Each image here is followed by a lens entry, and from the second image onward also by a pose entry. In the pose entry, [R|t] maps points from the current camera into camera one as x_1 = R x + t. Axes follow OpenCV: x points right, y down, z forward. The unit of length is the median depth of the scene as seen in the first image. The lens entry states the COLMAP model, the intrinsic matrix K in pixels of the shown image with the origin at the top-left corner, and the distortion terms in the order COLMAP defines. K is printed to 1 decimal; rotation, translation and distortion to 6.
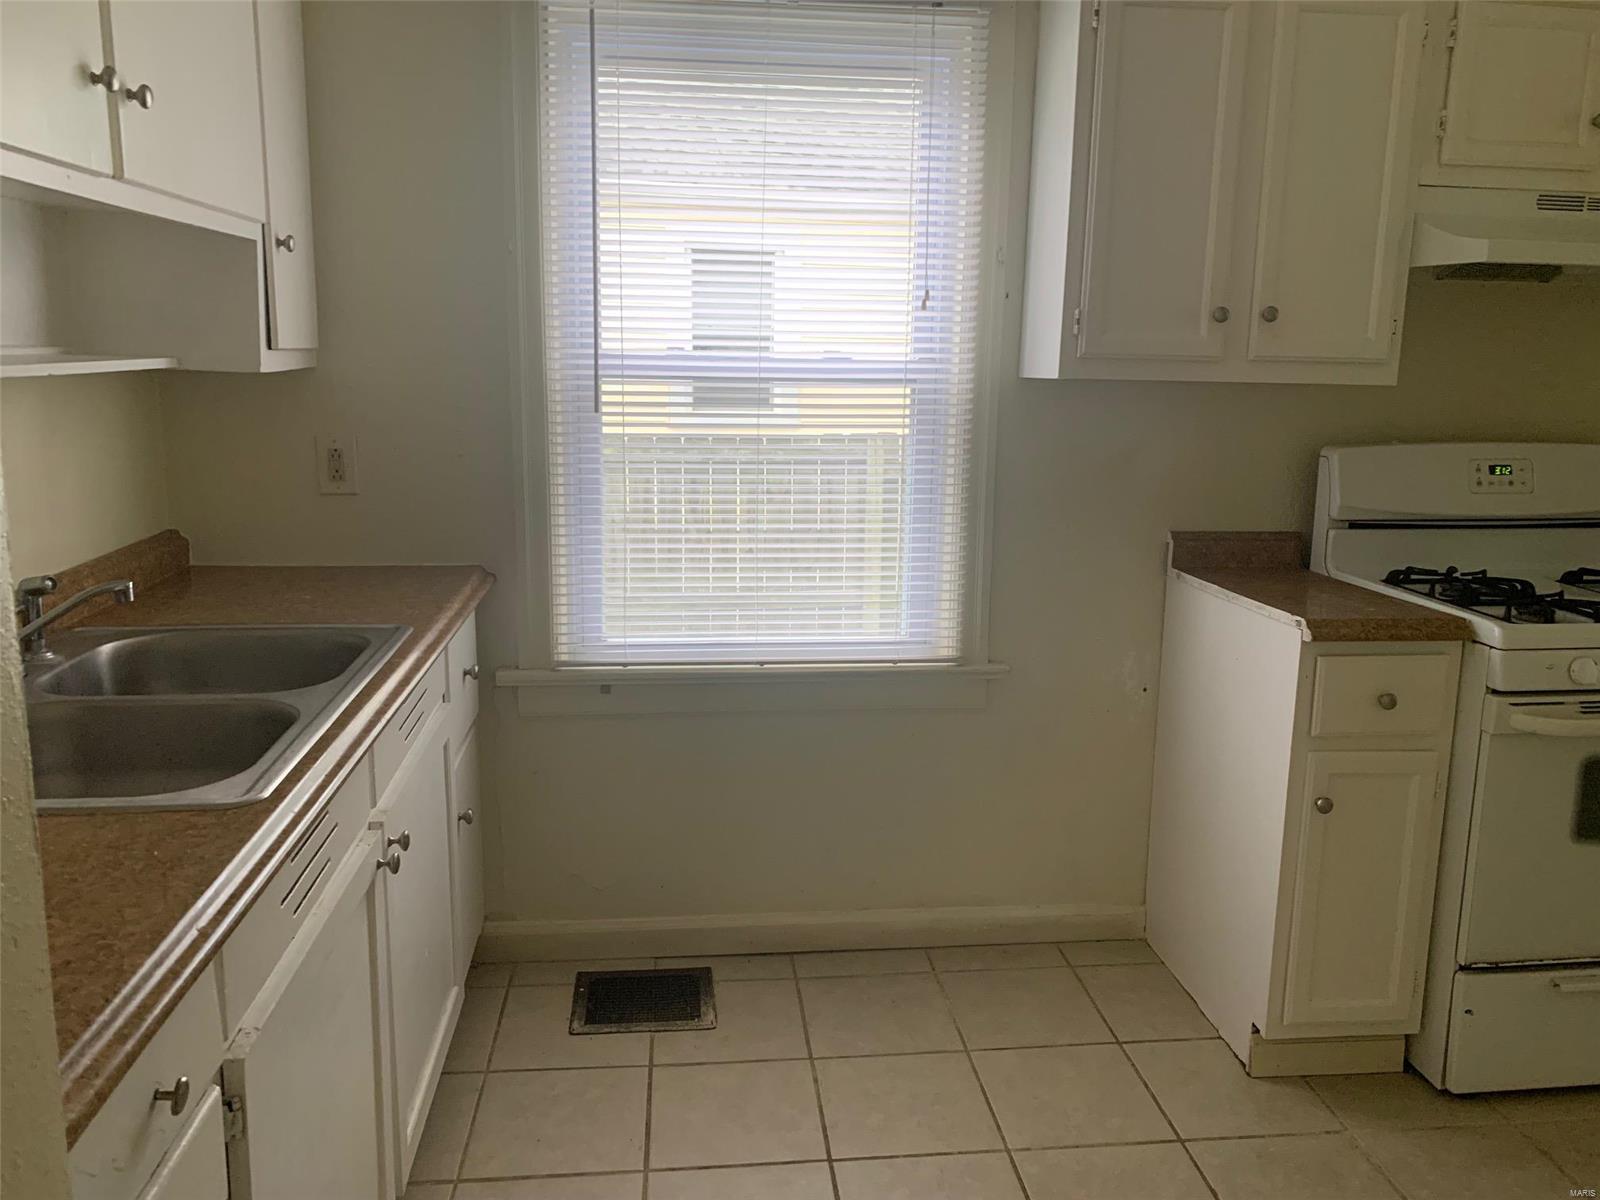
lens RADIAL K [[1212.4, 0, 800.5], [0, 1212.4, 582.7], [0, 0, 1]] dist [0.006510, 0.004980]
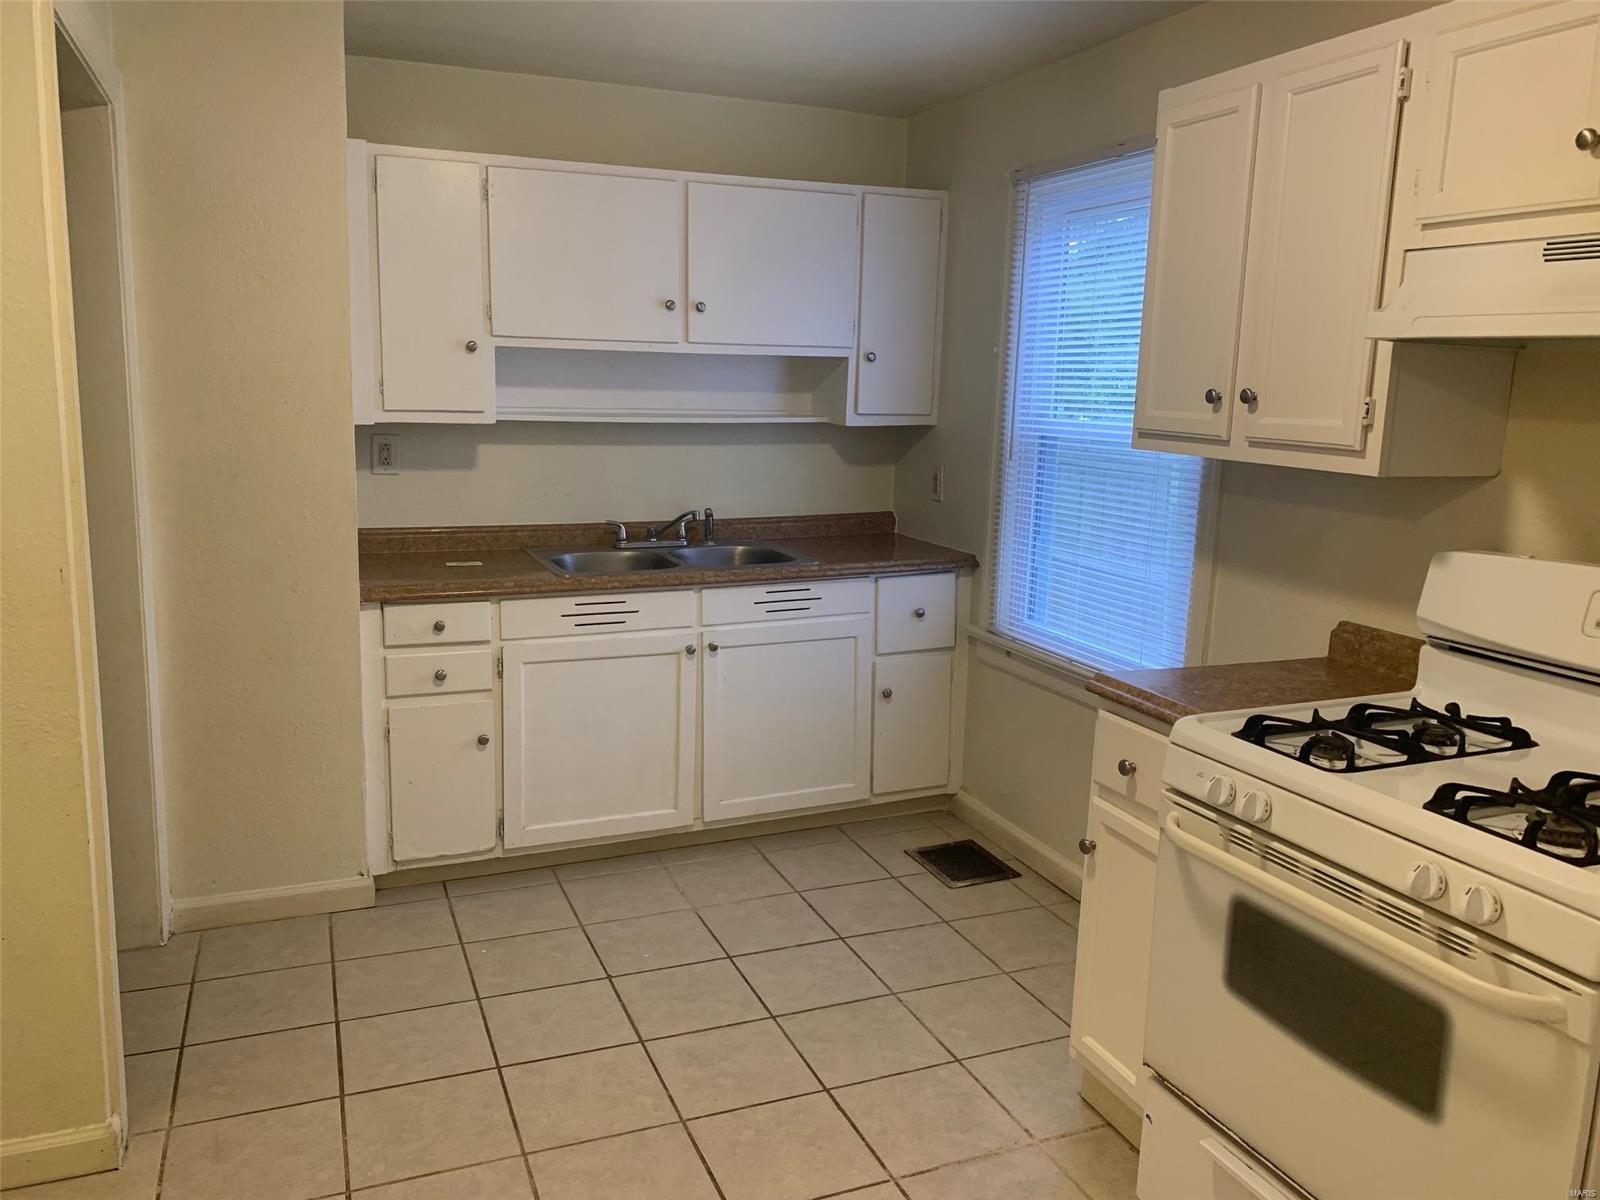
lens RADIAL K [[1212.4, 0, 800.5], [0, 1212.4, 582.7], [0, 0, 1]] dist [0.006510, 0.004980]
pose [[0.268575, 0.148835, -0.951691, 1.237259], [-0.191116, 0.976583, 0.098794, -0.097143], [0.944109, 0.155350, 0.290730, 0.371590]]
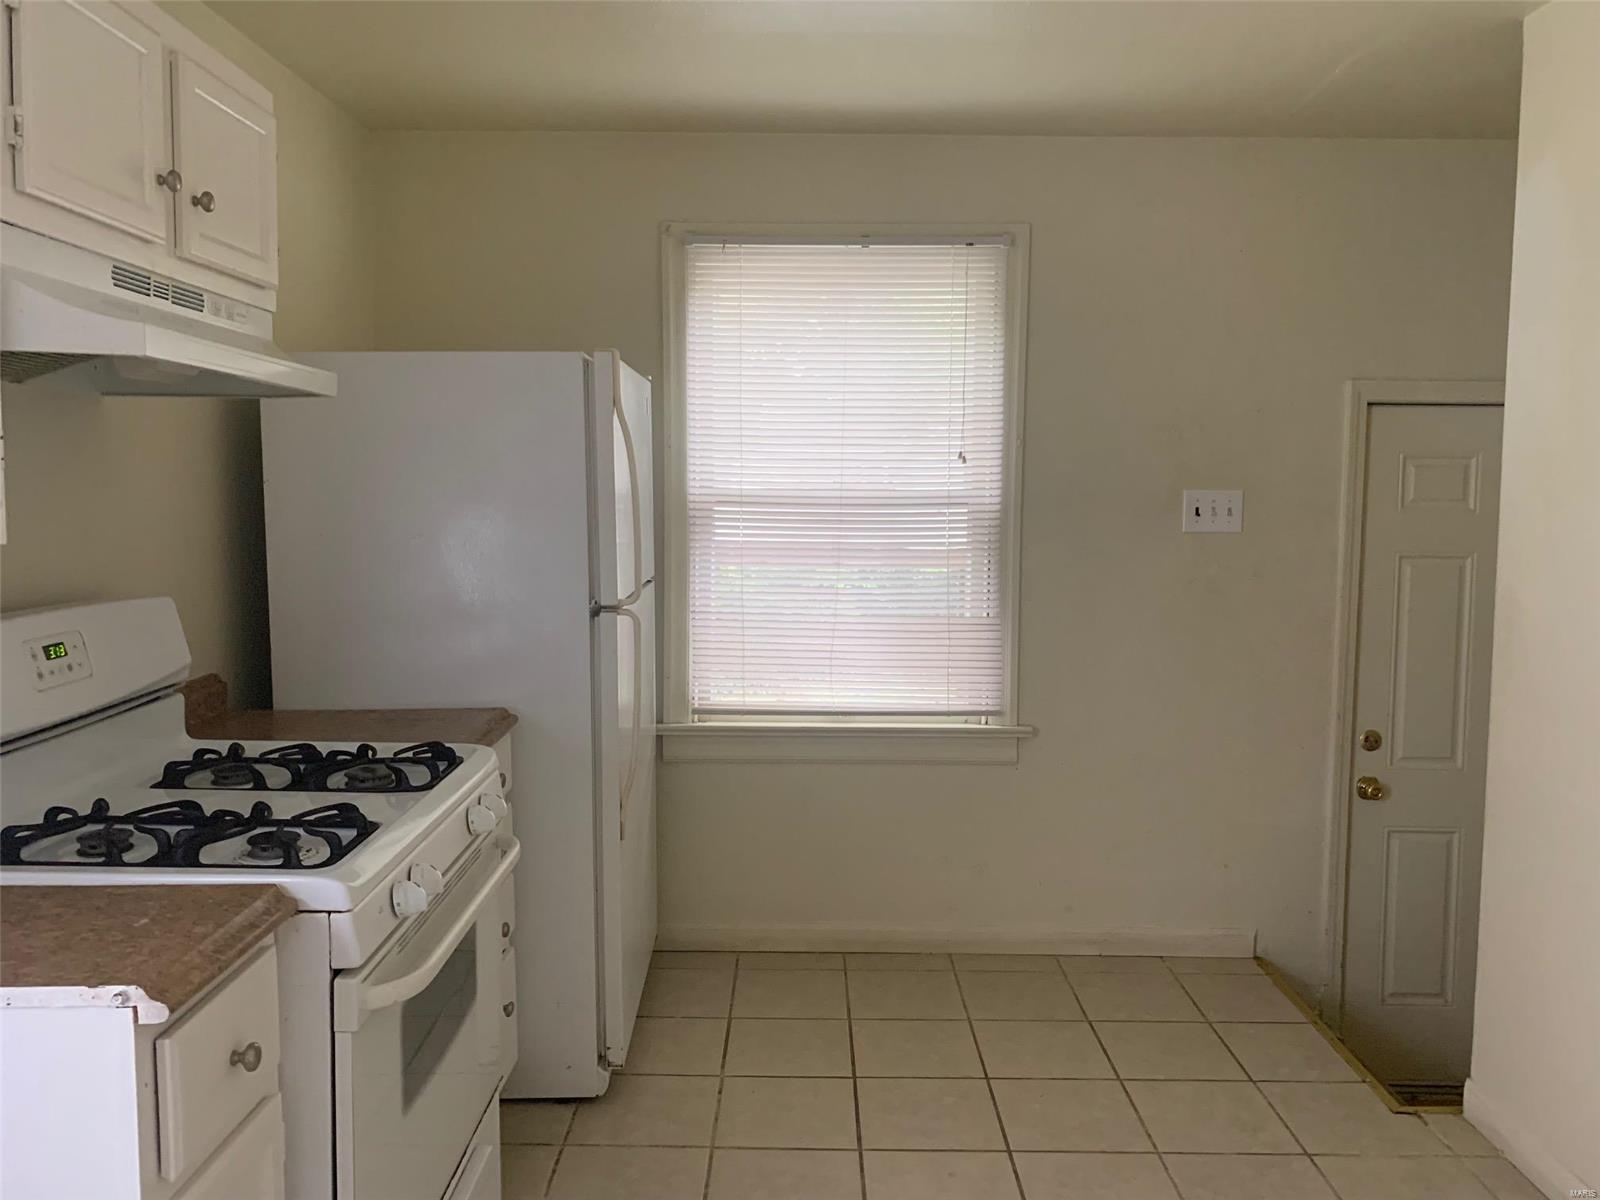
lens RADIAL K [[1212.4, 0, 800.5], [0, 1212.4, 582.7], [0, 0, 1]] dist [0.006510, 0.004980]
pose [[0.092794, -0.090095, 0.991601, -0.069826], [0.167547, 0.983110, 0.073645, -0.123237], [-0.981487, 0.159306, 0.106322, 0.563977]]
